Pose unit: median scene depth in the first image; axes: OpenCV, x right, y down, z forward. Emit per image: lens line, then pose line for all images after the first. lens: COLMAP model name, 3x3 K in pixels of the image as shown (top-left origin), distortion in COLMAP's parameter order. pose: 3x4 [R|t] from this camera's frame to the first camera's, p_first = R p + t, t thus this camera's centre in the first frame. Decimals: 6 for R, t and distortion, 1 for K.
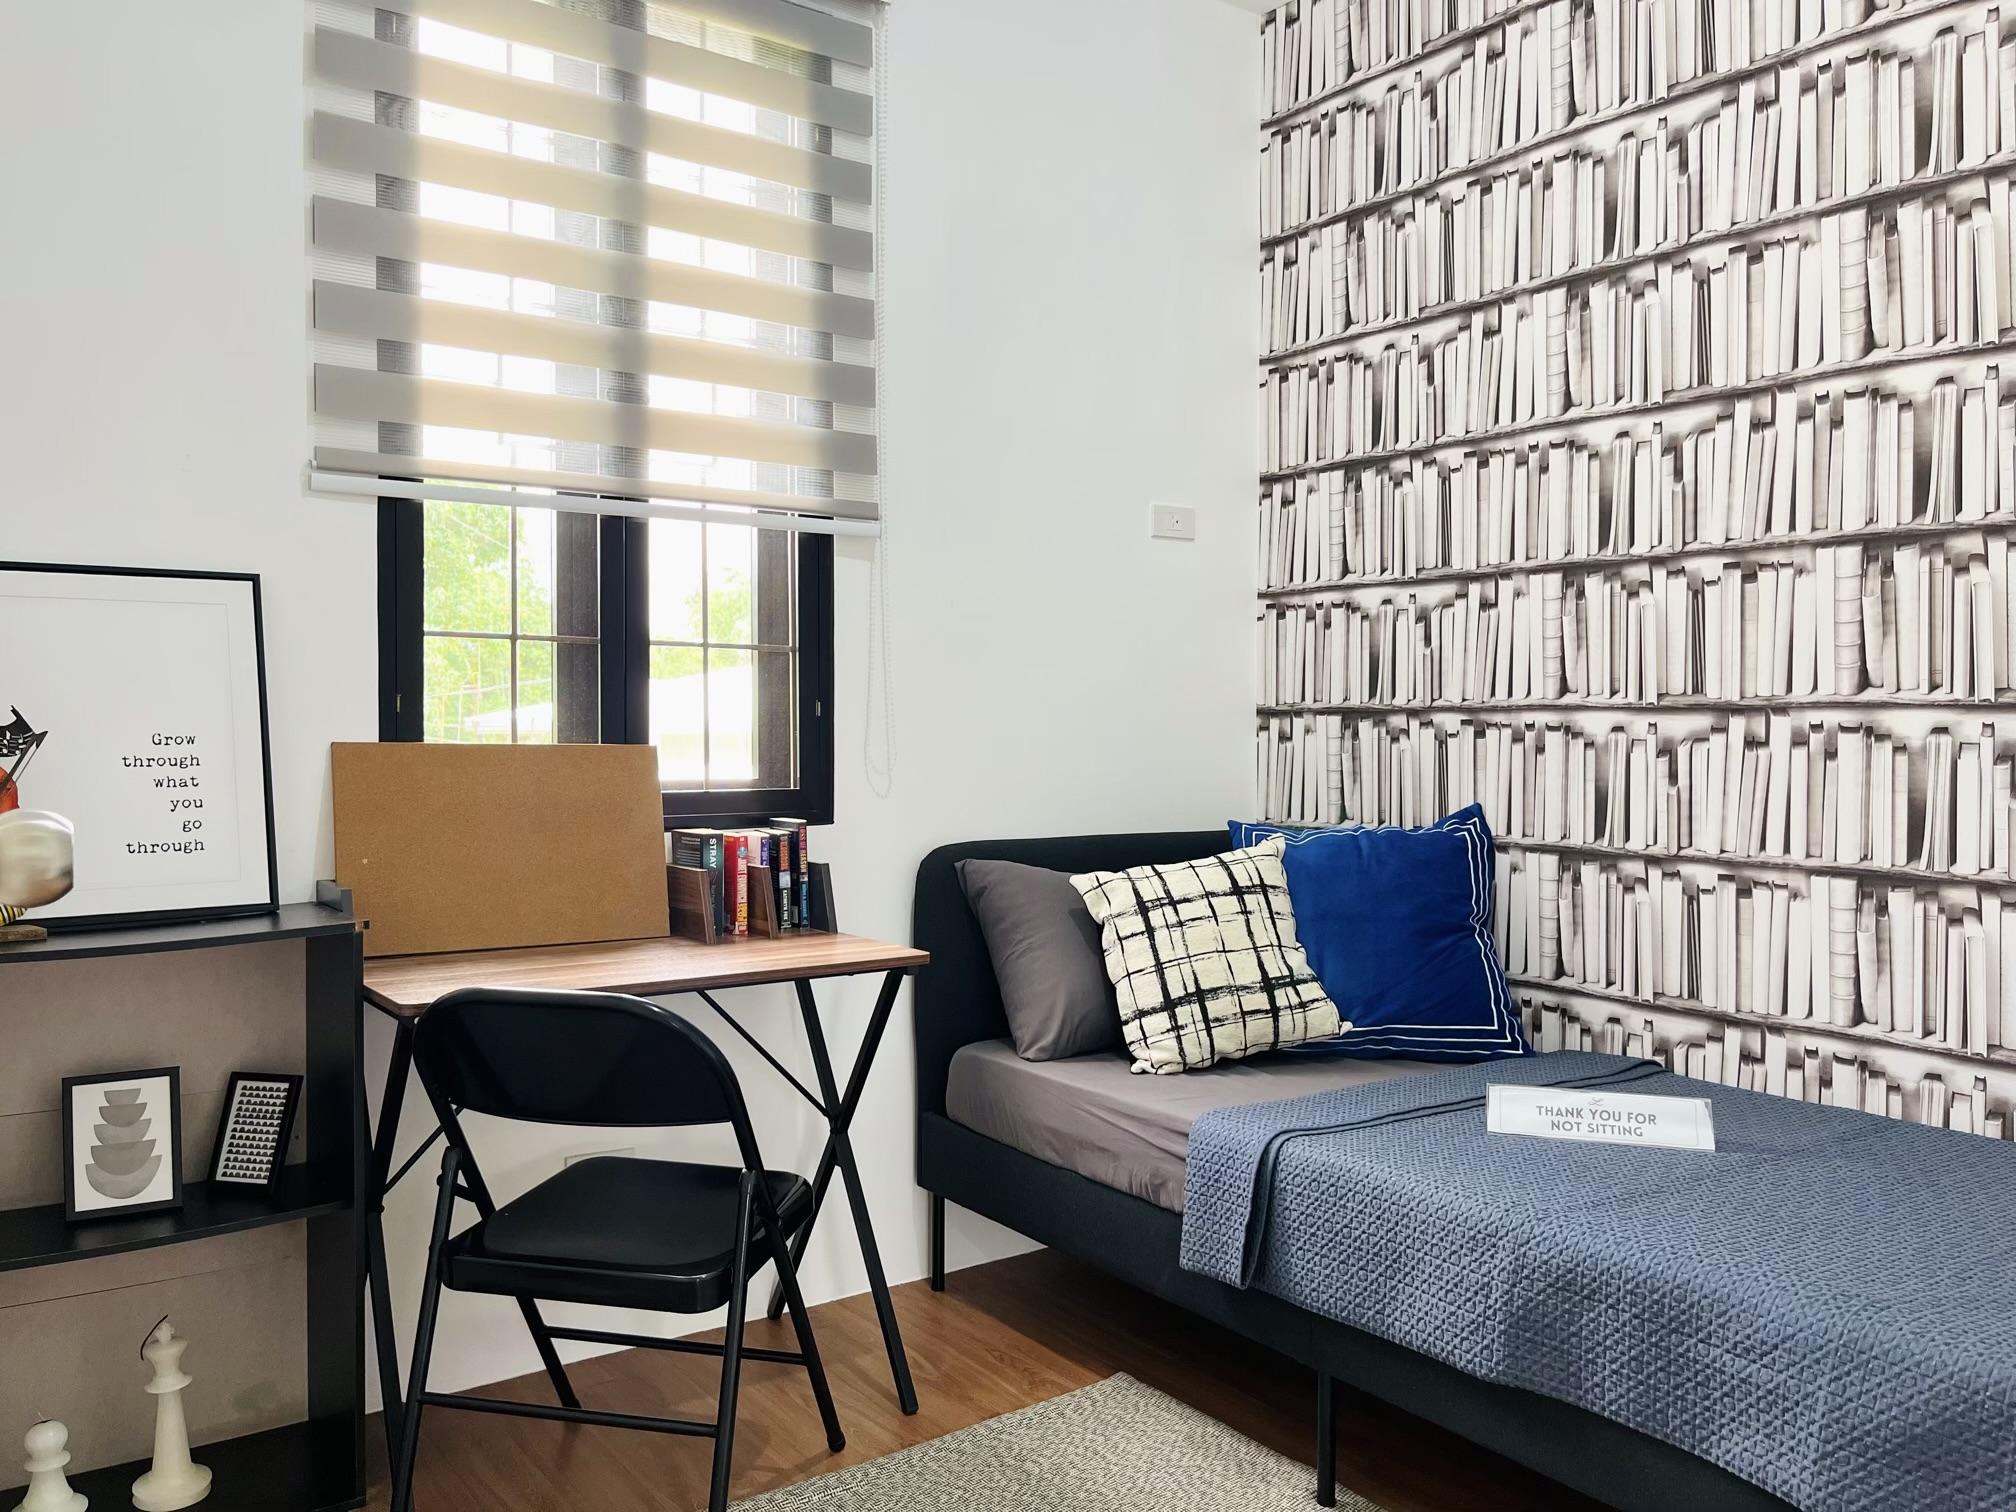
lens RADIAL K [[1523.8, 0, 998.9], [0, 1523.8, 751.3], [0, 0, 1]] dist [0.058416, -0.088883]
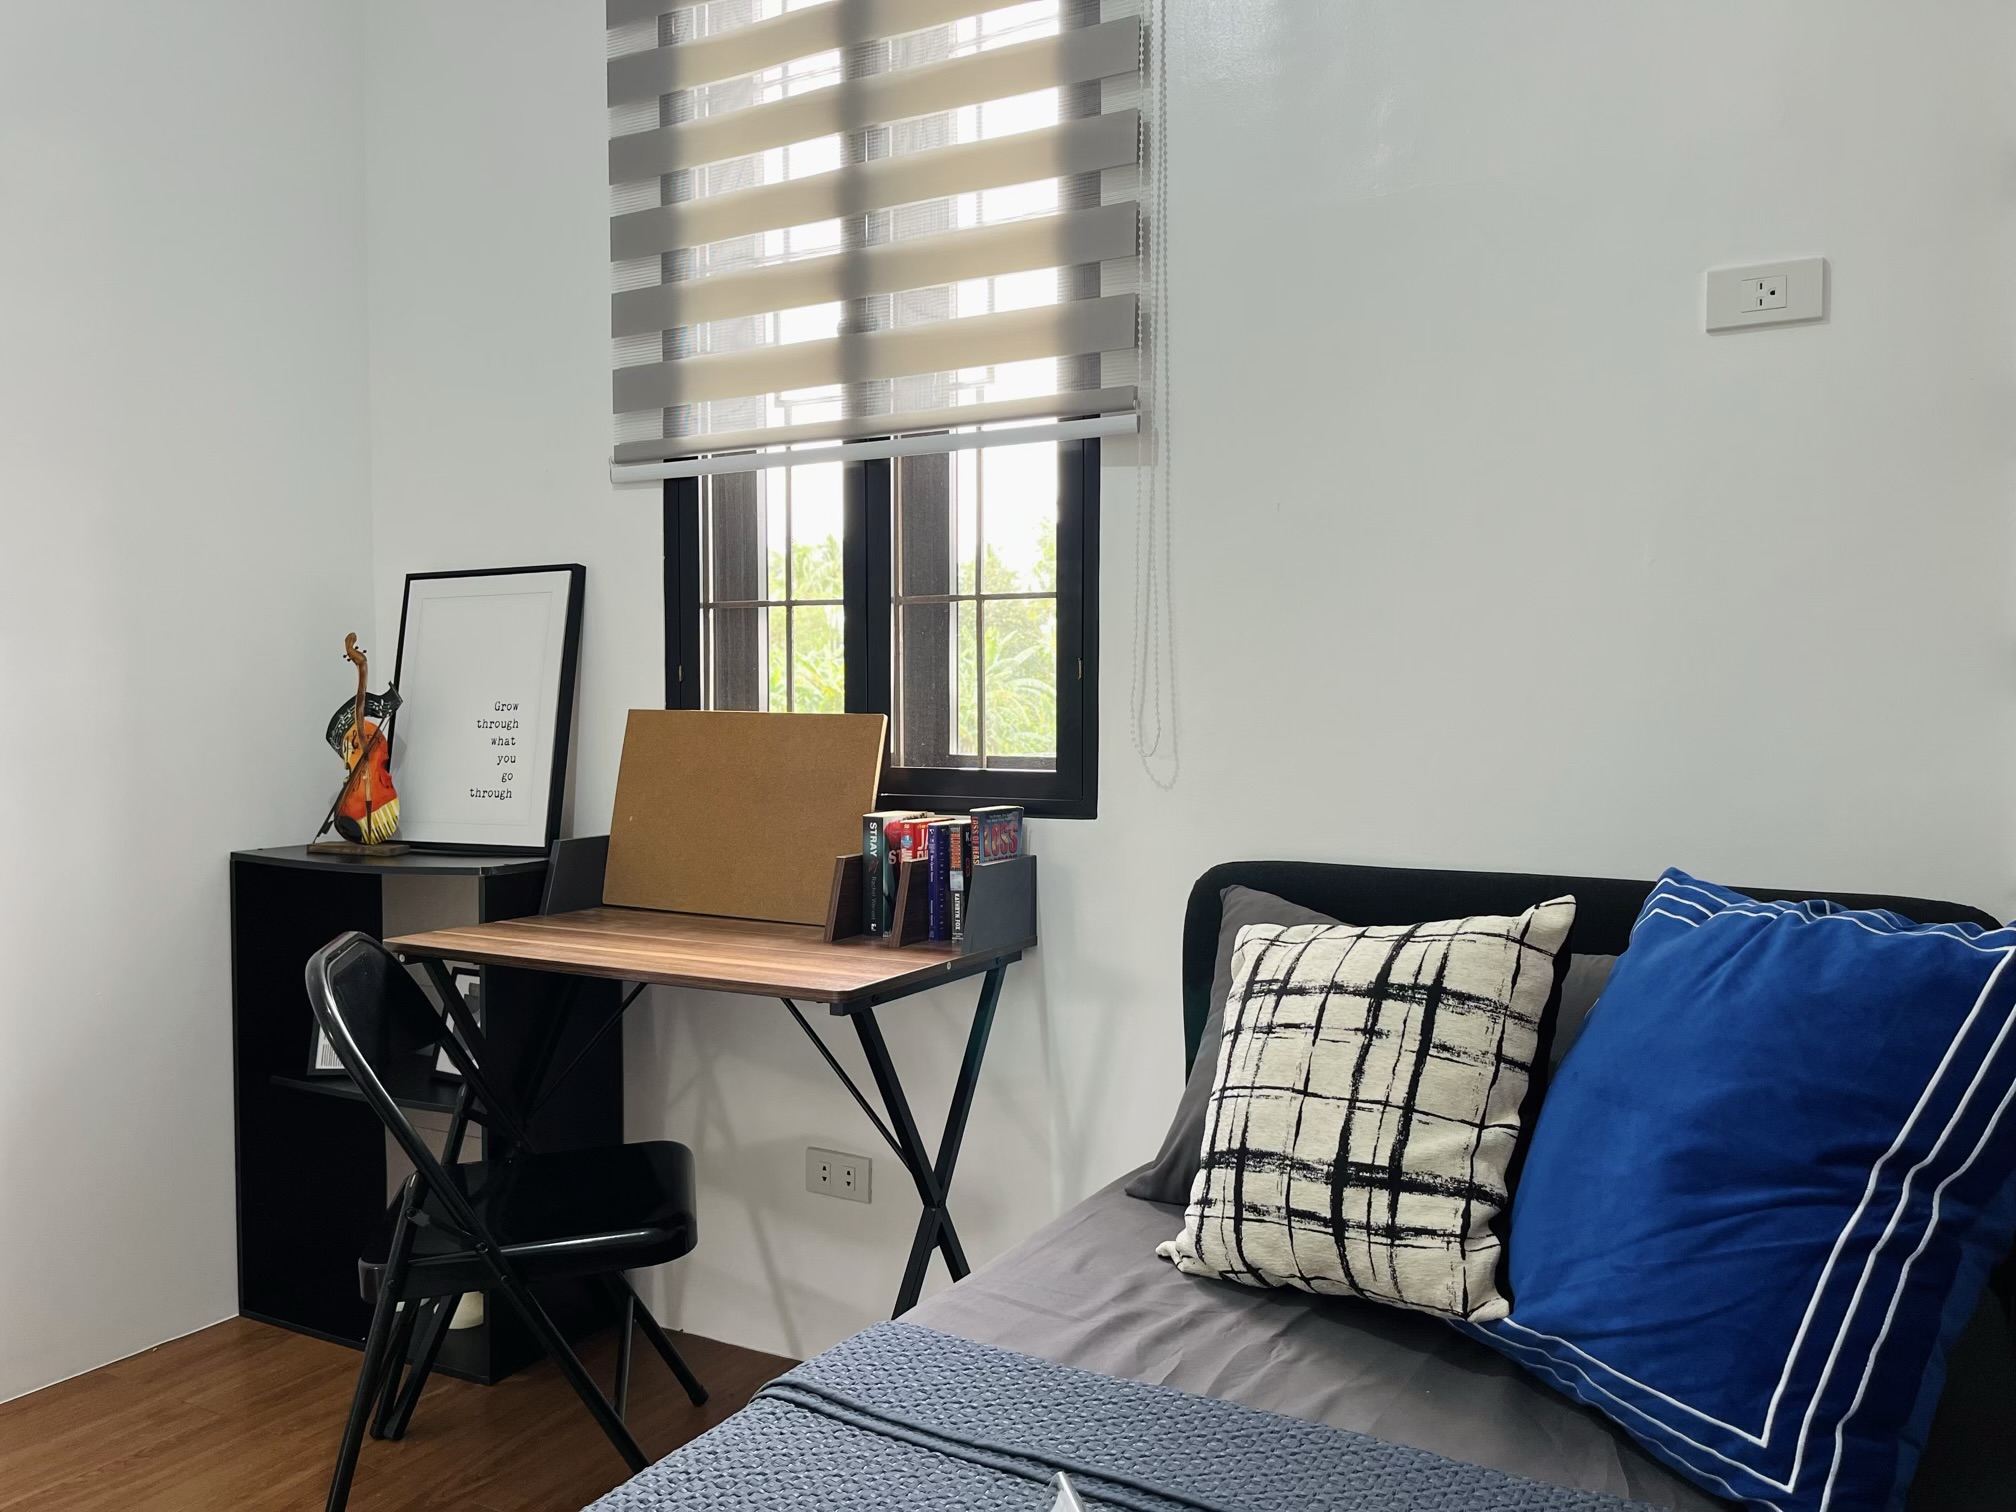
lens RADIAL K [[1523.8, 0, 1002.2], [0, 1523.8, 762.0], [0, 0, 1]] dist [0.058416, -0.088883]
pose [[0.447350, 0.033358, -0.893737, 0.597156], [-0.009126, 0.999422, 0.032734, -0.005614], [0.894313, -0.006488, 0.447396, 0.663929]]
